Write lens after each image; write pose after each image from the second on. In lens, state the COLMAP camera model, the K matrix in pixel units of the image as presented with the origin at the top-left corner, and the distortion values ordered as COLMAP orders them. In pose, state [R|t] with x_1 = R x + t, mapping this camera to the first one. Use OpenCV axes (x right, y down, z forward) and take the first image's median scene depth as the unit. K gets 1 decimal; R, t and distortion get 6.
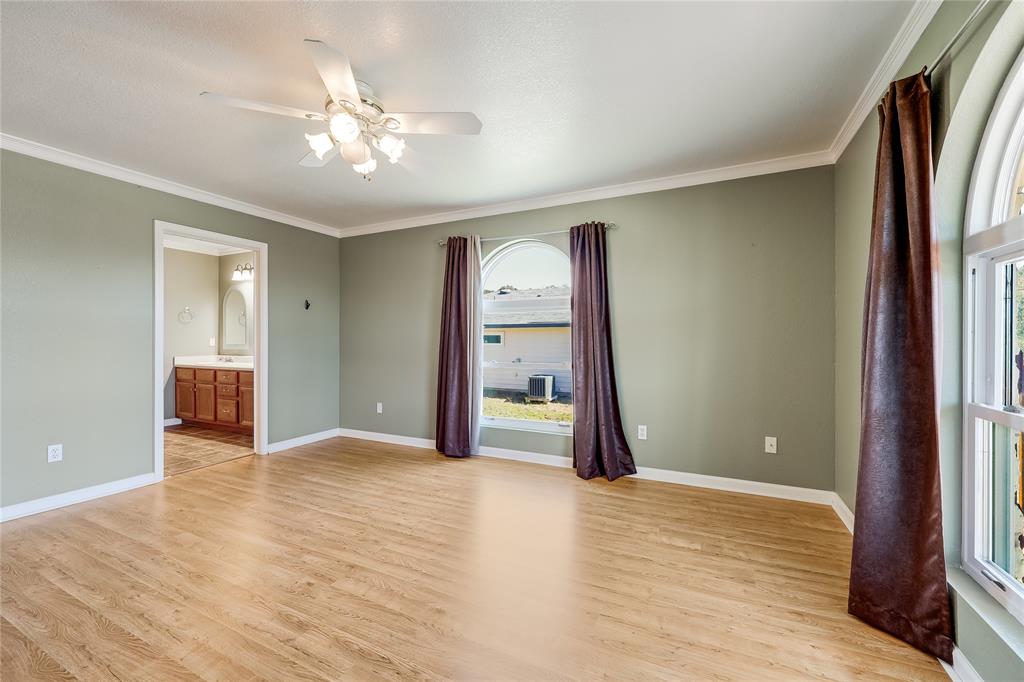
lens RADIAL K [[414.9, 0, 510.1], [0, 414.9, 342.0], [0, 0, 1]] dist [-0.000550, -0.000220]
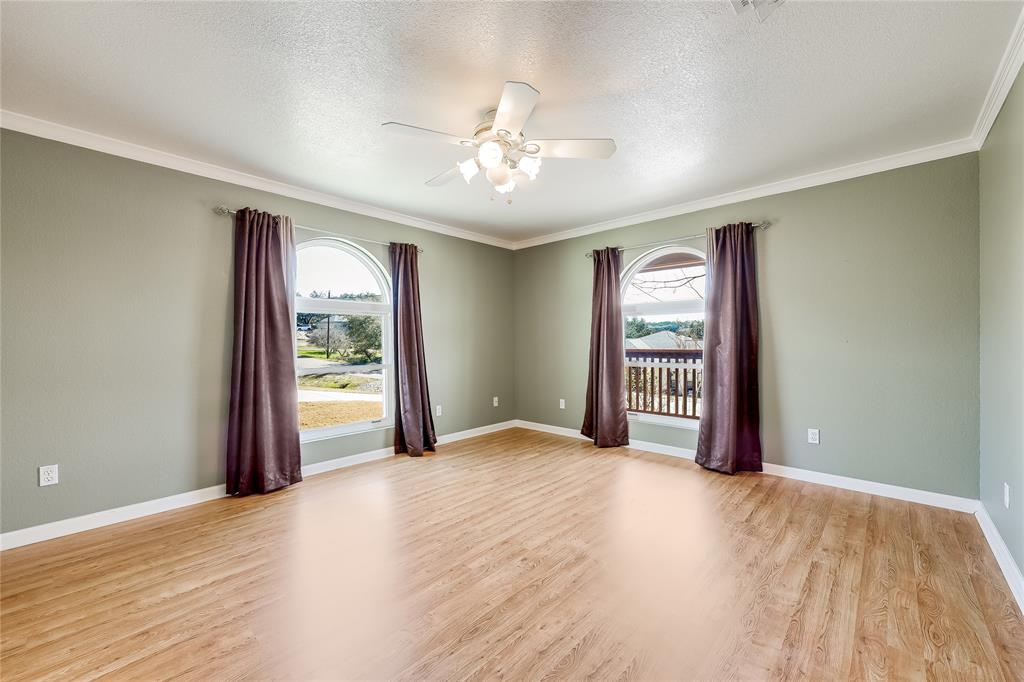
lens RADIAL K [[398.6, 0, 510.6], [0, 398.6, 345.0], [0, 0, 1]] dist [0.001595, 0.000149]
pose [[0.291821, -0.011308, 0.956406, -0.950819], [0.012416, 0.999891, 0.008034, -0.002370], [-0.956392, 0.009530, 0.291930, 0.449018]]
